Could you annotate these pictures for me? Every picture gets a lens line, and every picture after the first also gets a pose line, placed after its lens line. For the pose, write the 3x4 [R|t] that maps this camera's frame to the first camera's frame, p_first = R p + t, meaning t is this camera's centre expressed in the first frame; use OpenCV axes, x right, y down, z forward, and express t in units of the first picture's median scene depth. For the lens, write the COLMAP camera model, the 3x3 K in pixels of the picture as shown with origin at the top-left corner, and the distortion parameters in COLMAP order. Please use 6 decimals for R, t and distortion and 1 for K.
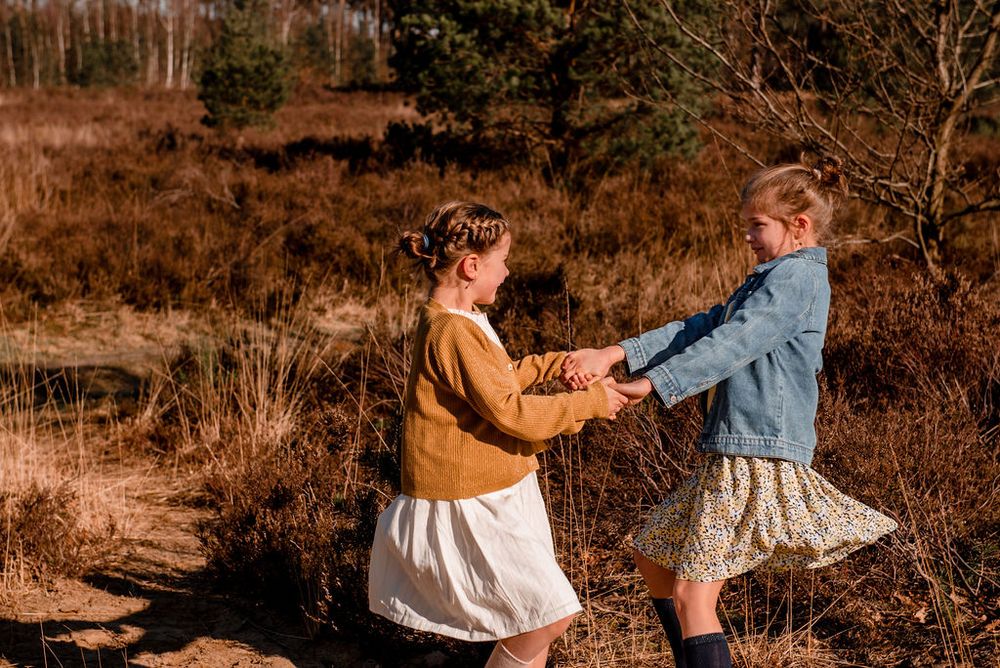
lens RADIAL K [[2011.0, 0, 500.0], [0, 2011.0, 334.0], [0, 0, 1]] dist [0.083144, -0.353831]
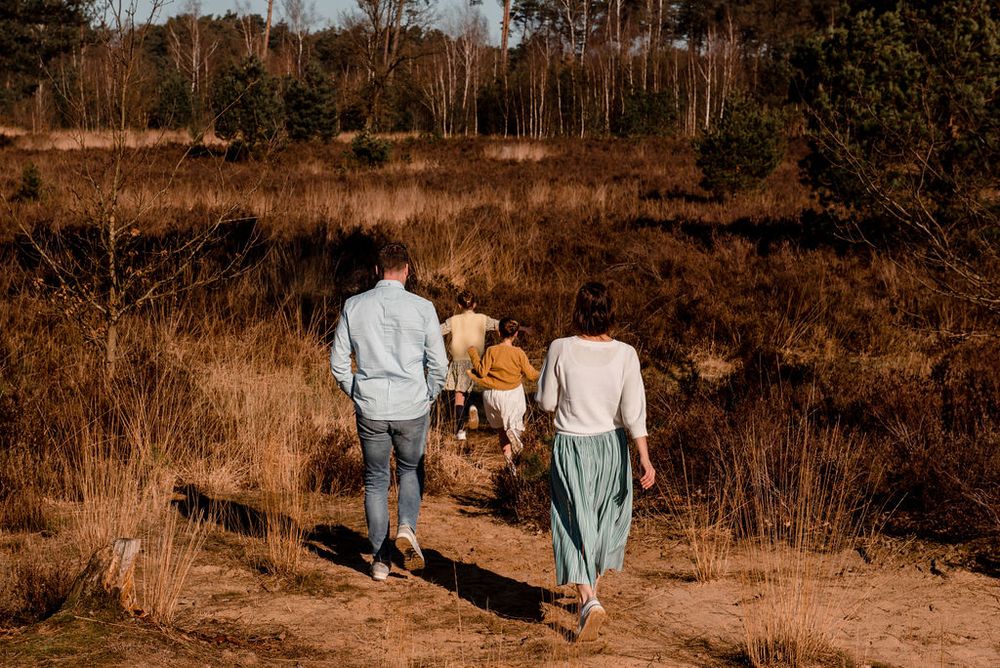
lens RADIAL K [[2011.0, 0, 500.0], [0, 2011.0, 334.0], [0, 0, 1]] dist [0.083144, -0.353831]
pose [[0.963522, 0.037250, -0.265026, 0.045499], [-0.042433, 0.999003, -0.013859, -0.001968], [0.264245, 0.024599, 0.964142, -0.112849]]
